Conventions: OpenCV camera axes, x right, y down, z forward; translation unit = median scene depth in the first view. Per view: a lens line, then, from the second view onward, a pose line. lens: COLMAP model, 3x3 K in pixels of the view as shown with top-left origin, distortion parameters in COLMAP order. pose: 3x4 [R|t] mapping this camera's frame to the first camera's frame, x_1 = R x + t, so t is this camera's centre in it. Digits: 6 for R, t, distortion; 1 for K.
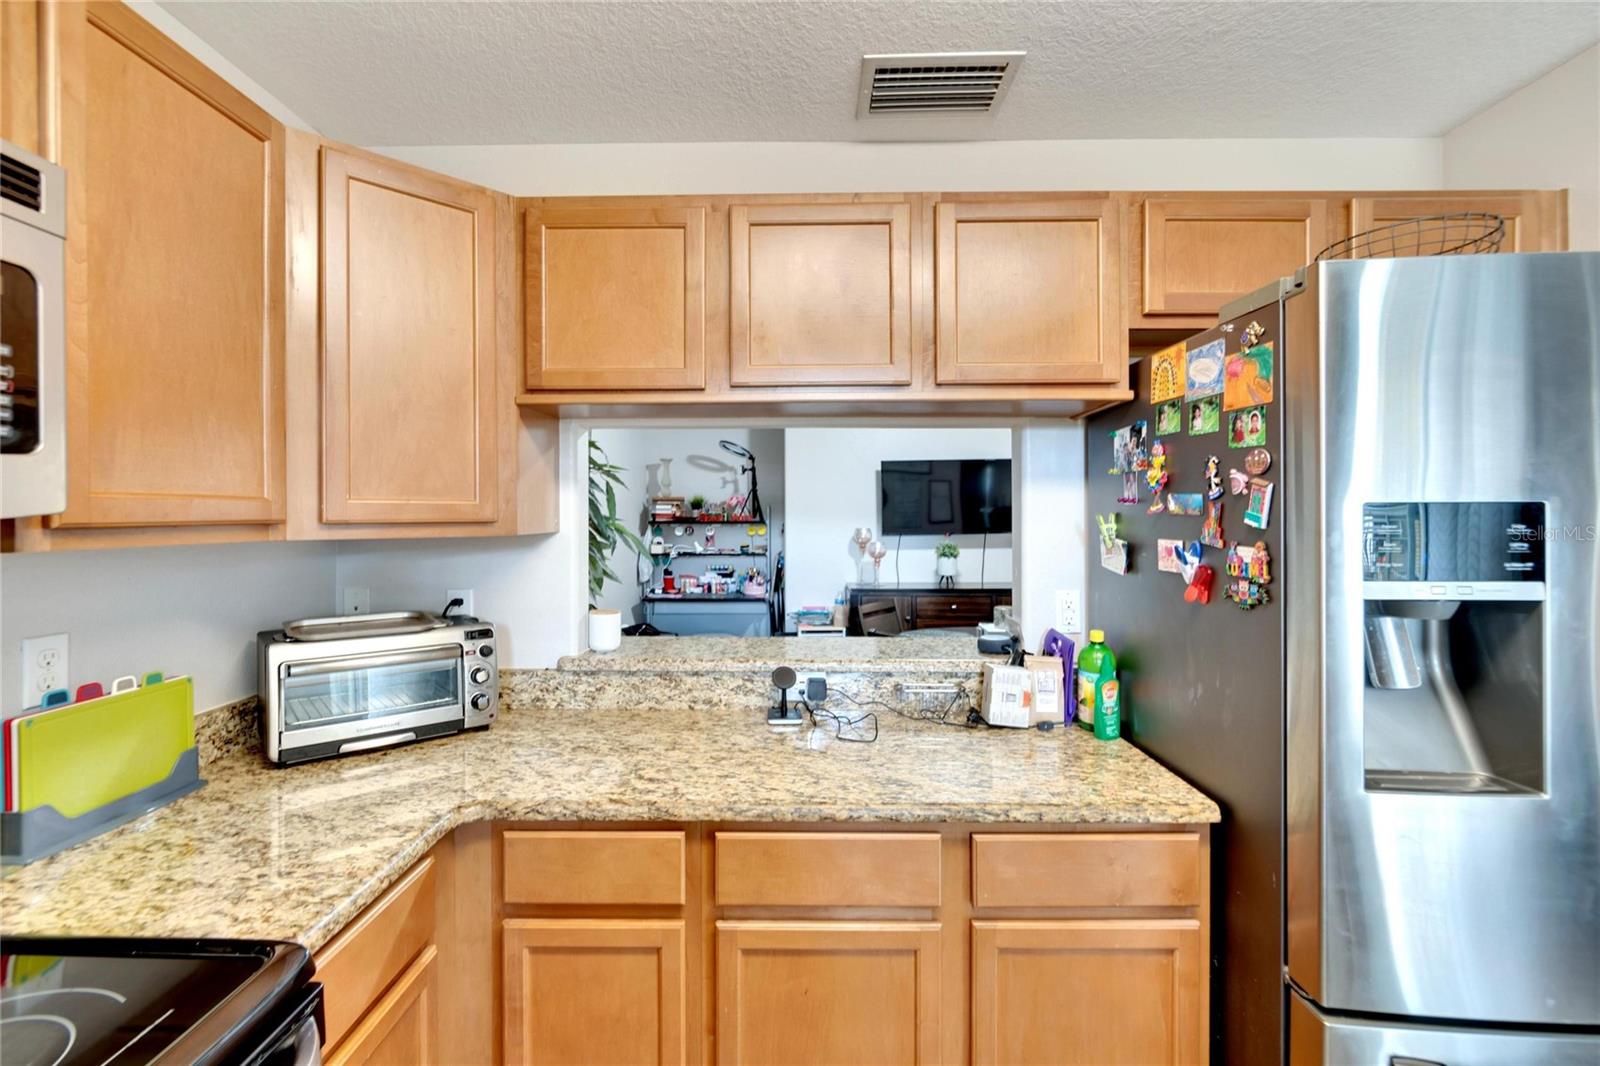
lens RADIAL K [[715.5, 0, 799.1], [0, 715.5, 513.7], [0, 0, 1]] dist [-0.003986, -0.000092]
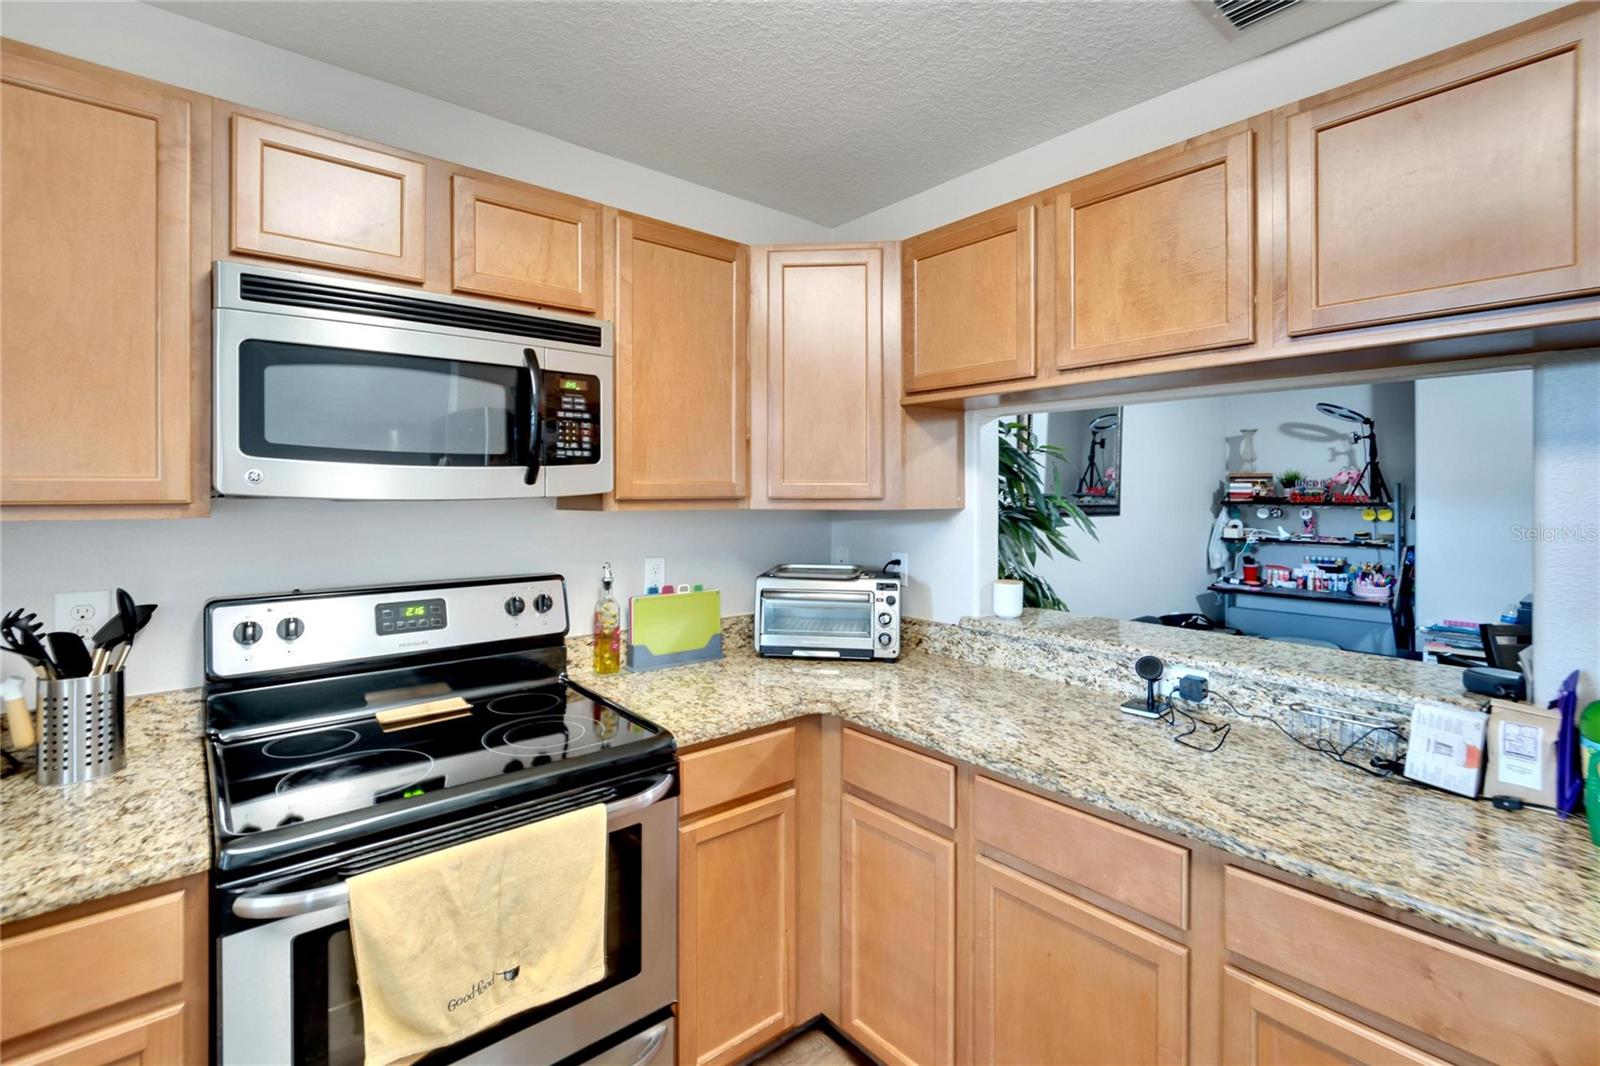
lens RADIAL K [[715.5, 0, 777.7], [0, 715.5, 489.1], [0, 0, 1]] dist [-0.003986, -0.000092]
pose [[0.649571, -0.000623, -0.760301, 0.418270], [-0.002628, 0.999992, -0.003065, -0.001817], [0.760297, 0.003989, 0.649564, 0.018458]]
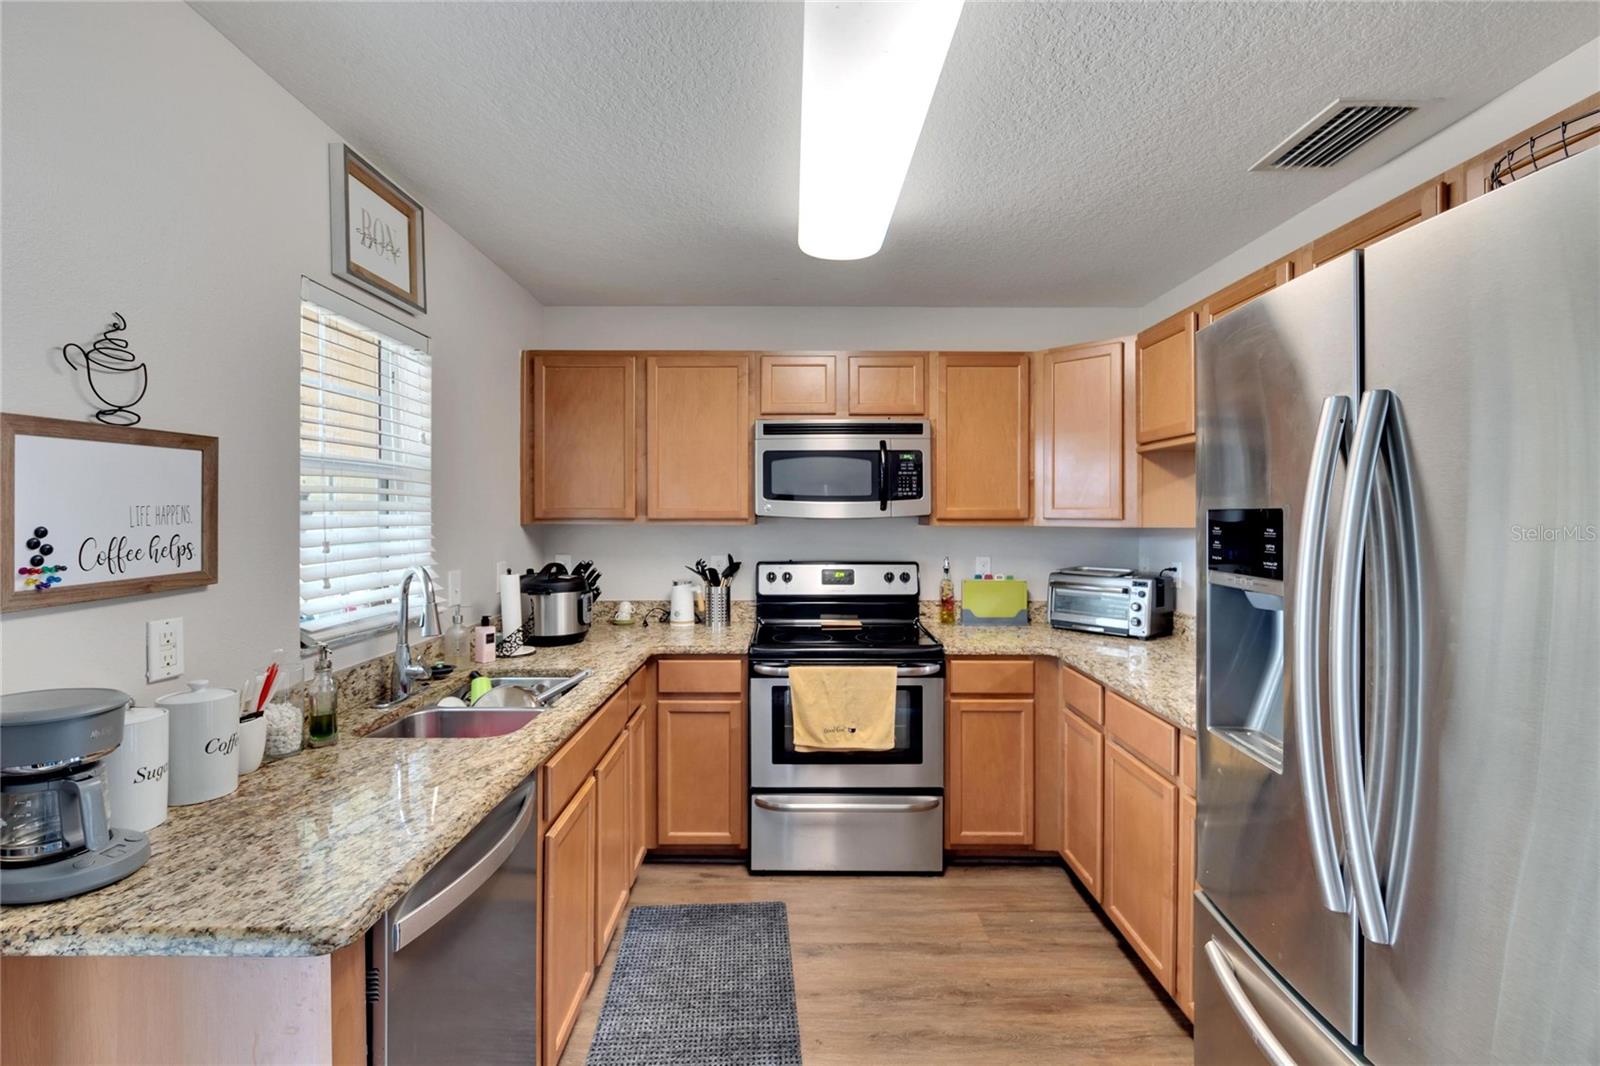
lens RADIAL K [[715.5, 0, 781.9], [0, 715.5, 516.3], [0, 0, 1]] dist [-0.003986, -0.000092]
pose [[-0.004451, 0.006278, -0.999970, 1.347381], [-0.002360, 0.999977, 0.006288, -0.006394], [0.999987, 0.002388, -0.004436, 0.137521]]
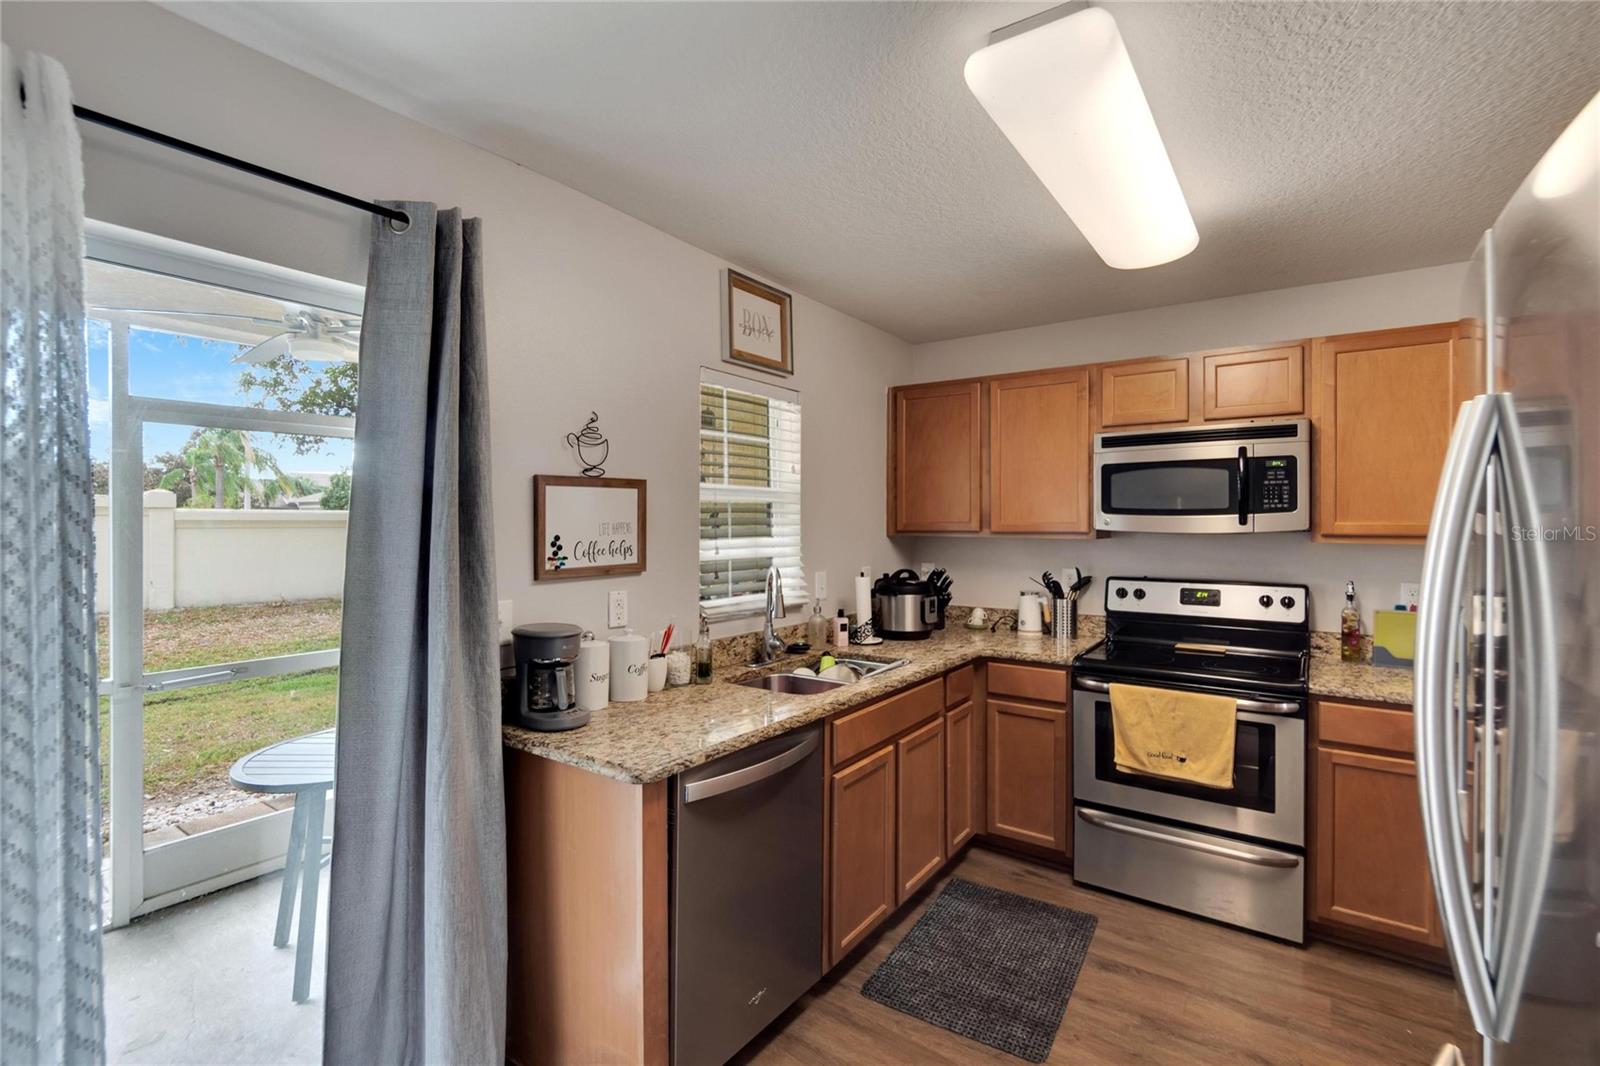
lens RADIAL K [[715.5, 0, 782.6], [0, 715.5, 526.8], [0, 0, 1]] dist [-0.003986, -0.000092]
pose [[-0.588595, 0.004950, -0.808413, 1.459586], [-0.002734, 0.999963, 0.008114, -0.016952], [0.808424, 0.006986, -0.588560, 0.510743]]
